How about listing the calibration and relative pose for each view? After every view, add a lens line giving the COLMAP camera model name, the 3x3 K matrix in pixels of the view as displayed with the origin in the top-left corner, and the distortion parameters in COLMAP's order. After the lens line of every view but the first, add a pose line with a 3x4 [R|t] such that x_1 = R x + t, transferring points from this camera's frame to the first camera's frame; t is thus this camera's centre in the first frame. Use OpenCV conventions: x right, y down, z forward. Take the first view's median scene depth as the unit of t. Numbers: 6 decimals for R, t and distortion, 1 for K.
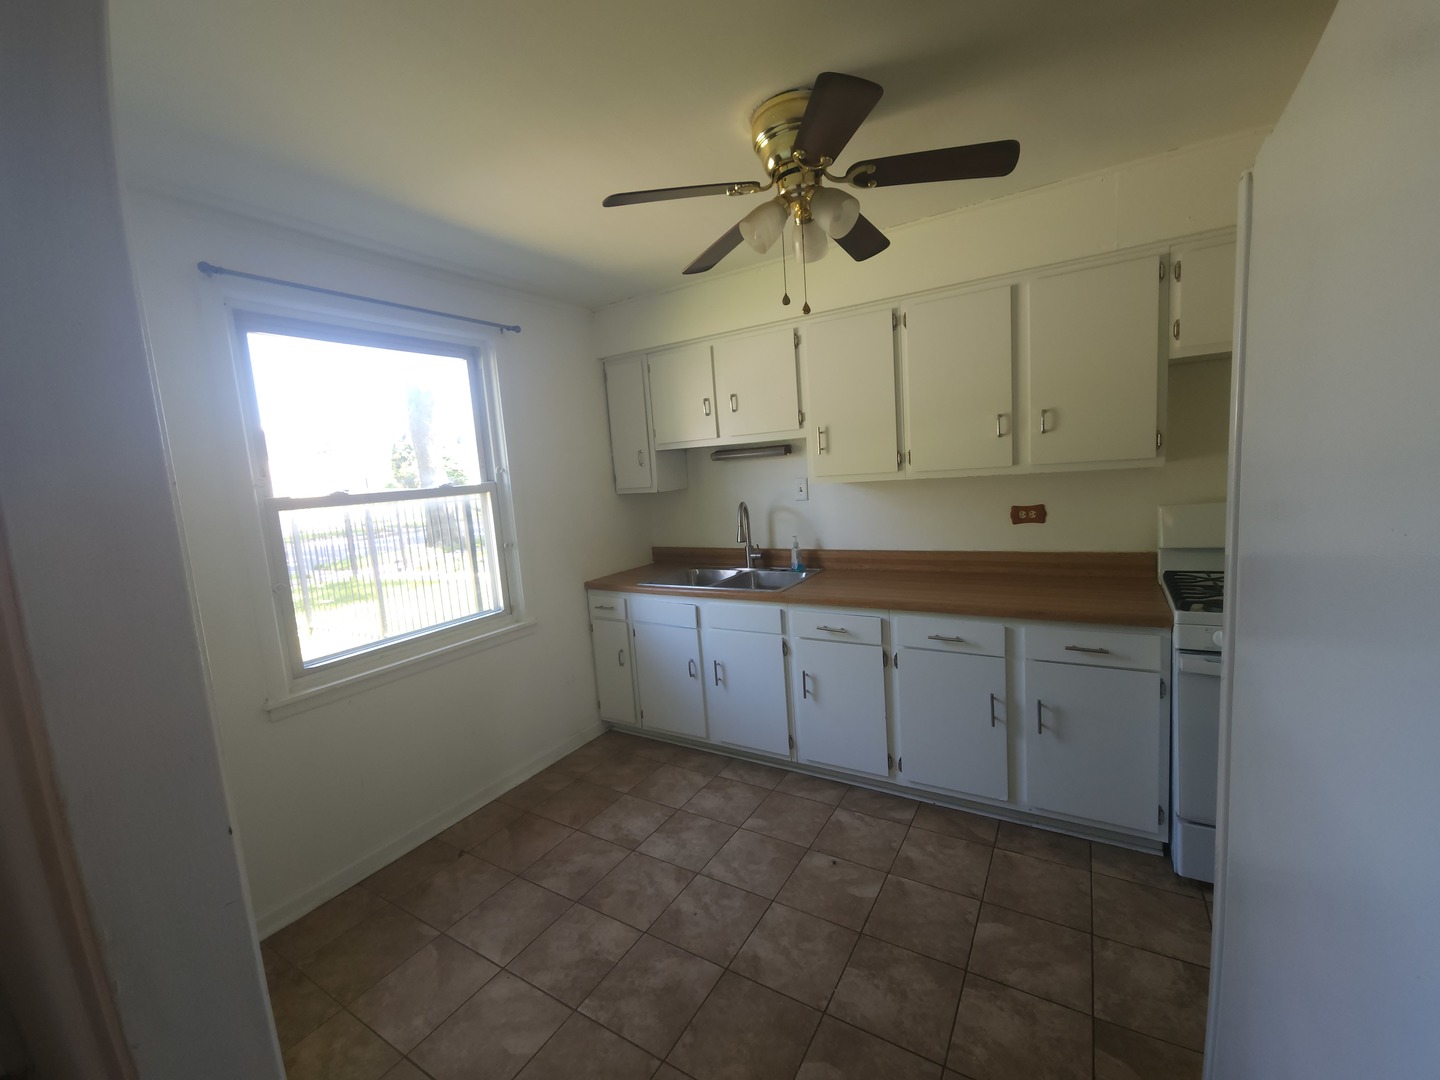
lens RADIAL K [[587.2, 0, 724.4], [0, 587.2, 536.1], [0, 0, 1]] dist [0.005208, -0.004976]
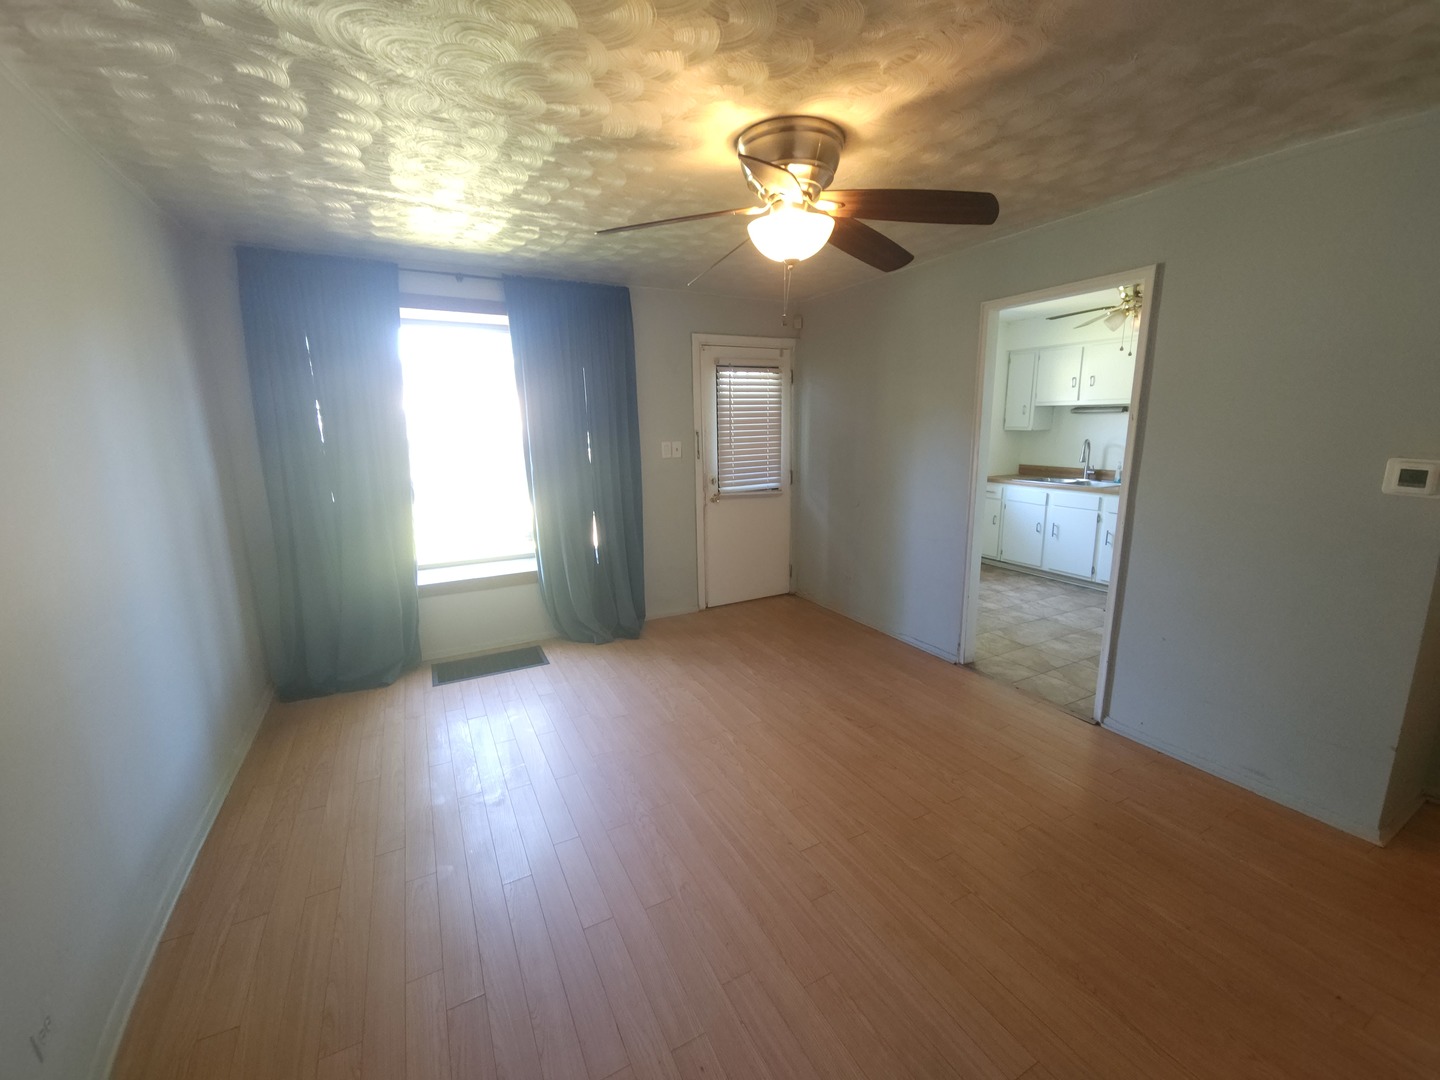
lens RADIAL K [[587.2, 0, 724.4], [0, 587.2, 536.1], [0, 0, 1]] dist [0.005208, -0.004976]
pose [[0.859701, 0.157306, -0.485972, -0.001550], [-0.109786, 0.986068, 0.124968, 0.144999], [0.498860, -0.054082, 0.864994, -1.211564]]
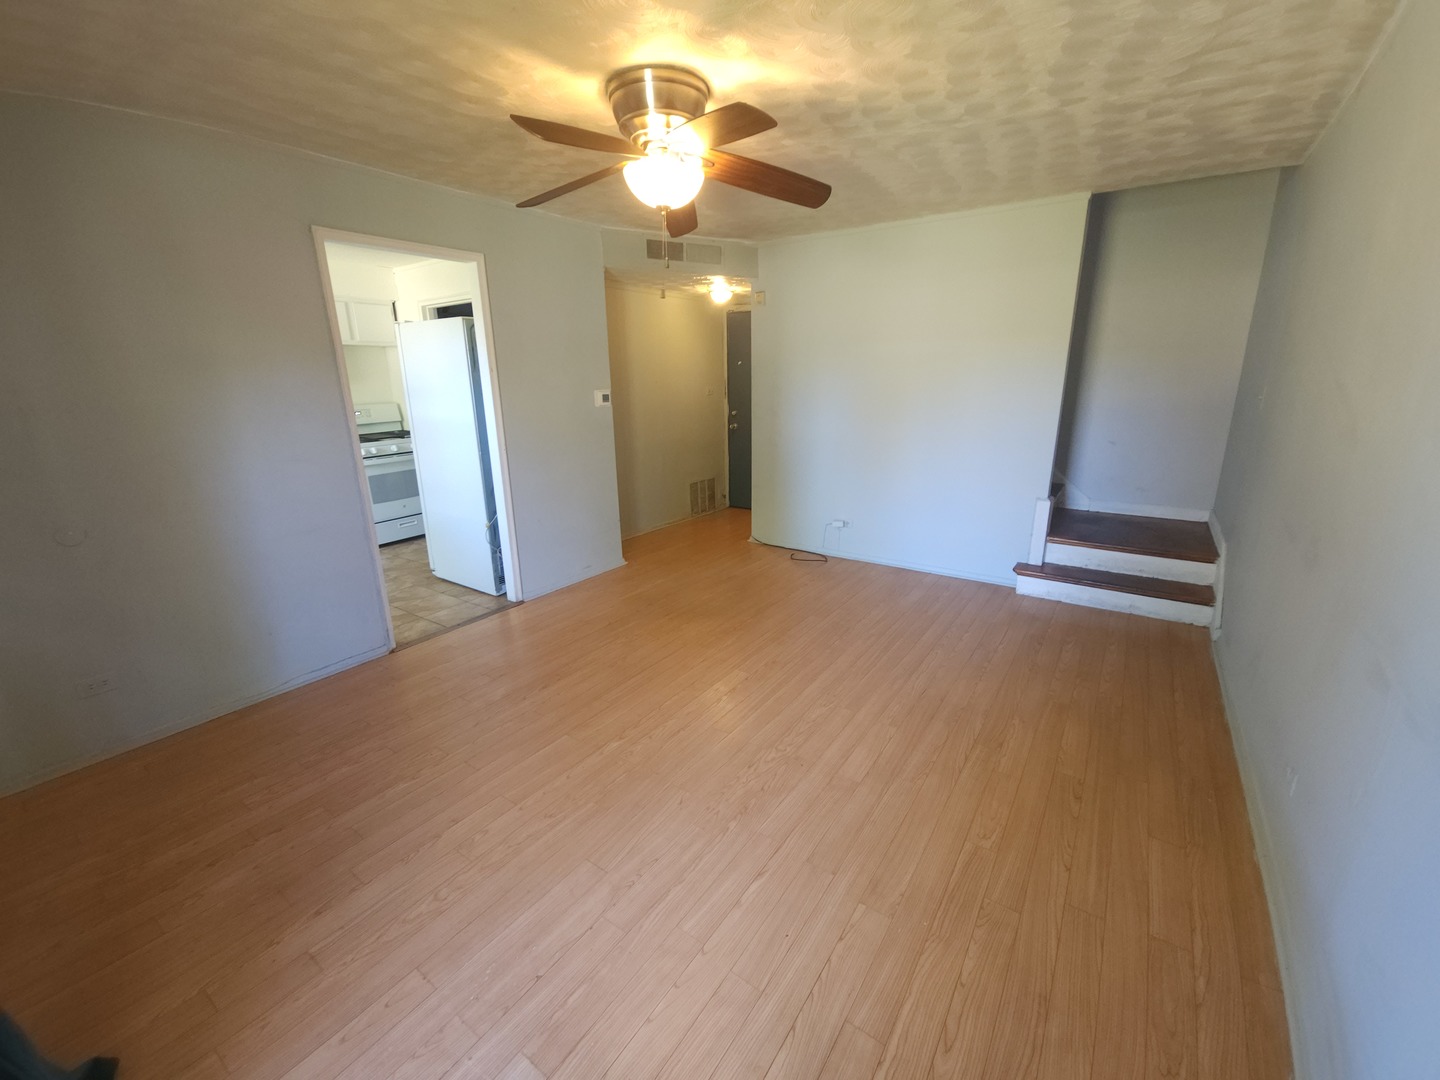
lens RADIAL K [[587.2, 0, 724.4], [0, 587.2, 536.1], [0, 0, 1]] dist [0.005208, -0.004976]
pose [[0.064814, -0.194510, 0.978757, -1.231140], [0.131431, 0.973939, 0.184849, 0.183075], [-0.989204, 0.116658, 0.088689, -0.599173]]
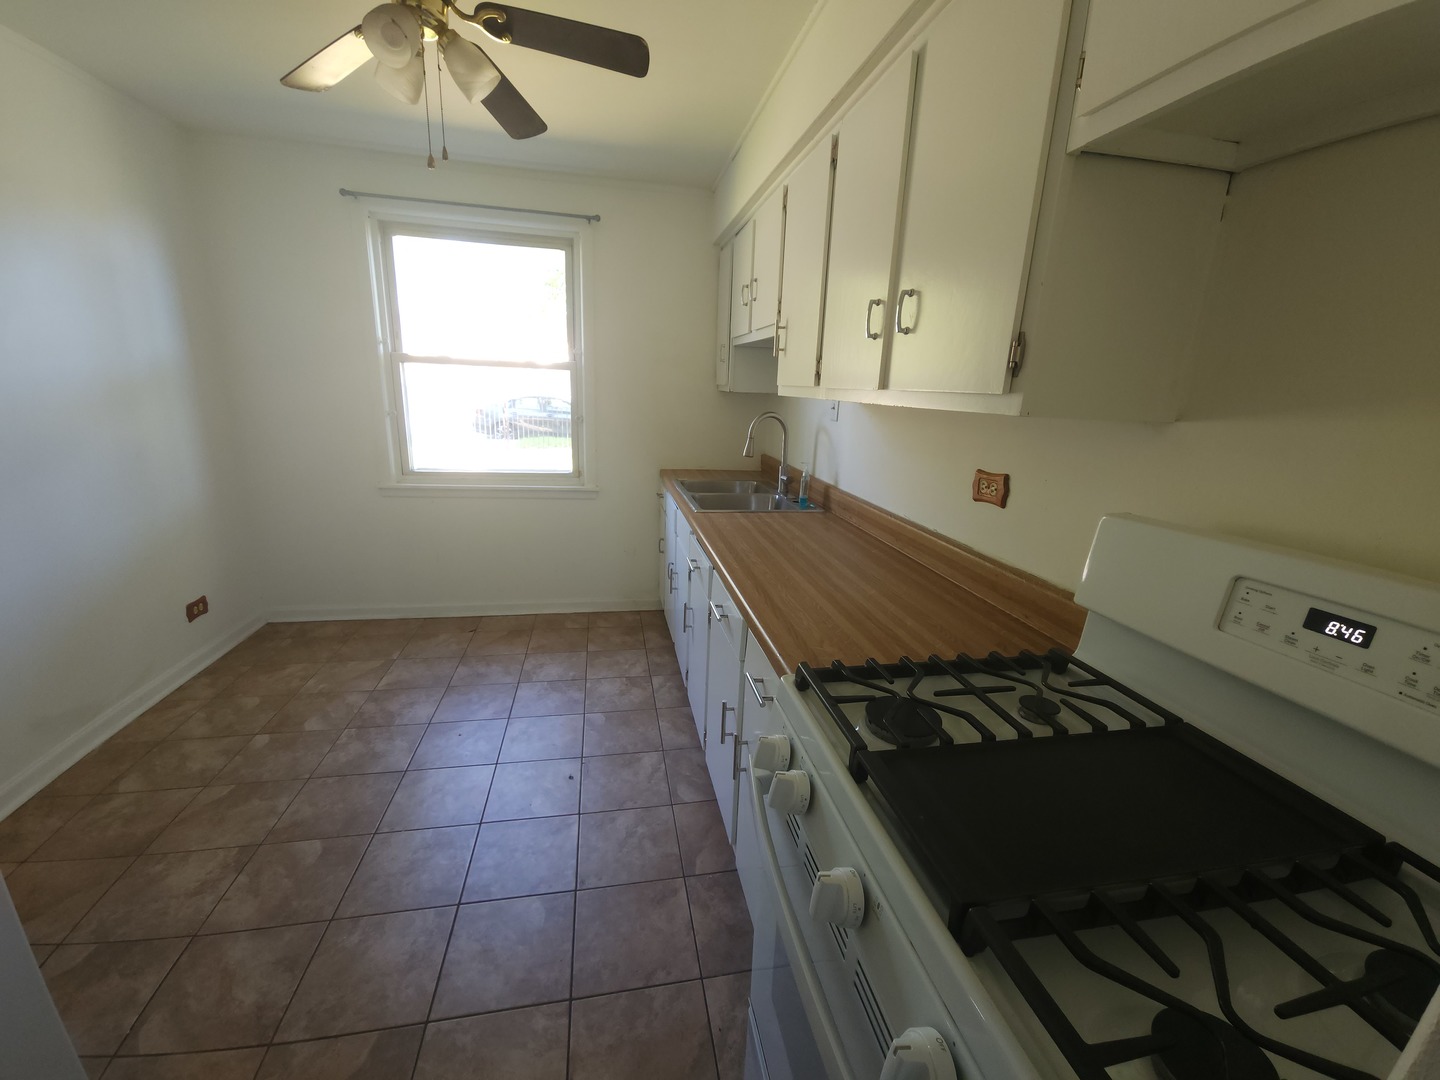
lens RADIAL K [[587.2, 0, 724.4], [0, 587.2, 536.1], [0, 0, 1]] dist [0.005208, -0.004976]
pose [[0.675322, 0.279310, -0.682588, 0.743593], [-0.177758, 0.959872, 0.216906, -0.070119], [0.715780, -0.025145, 0.697873, 0.416130]]
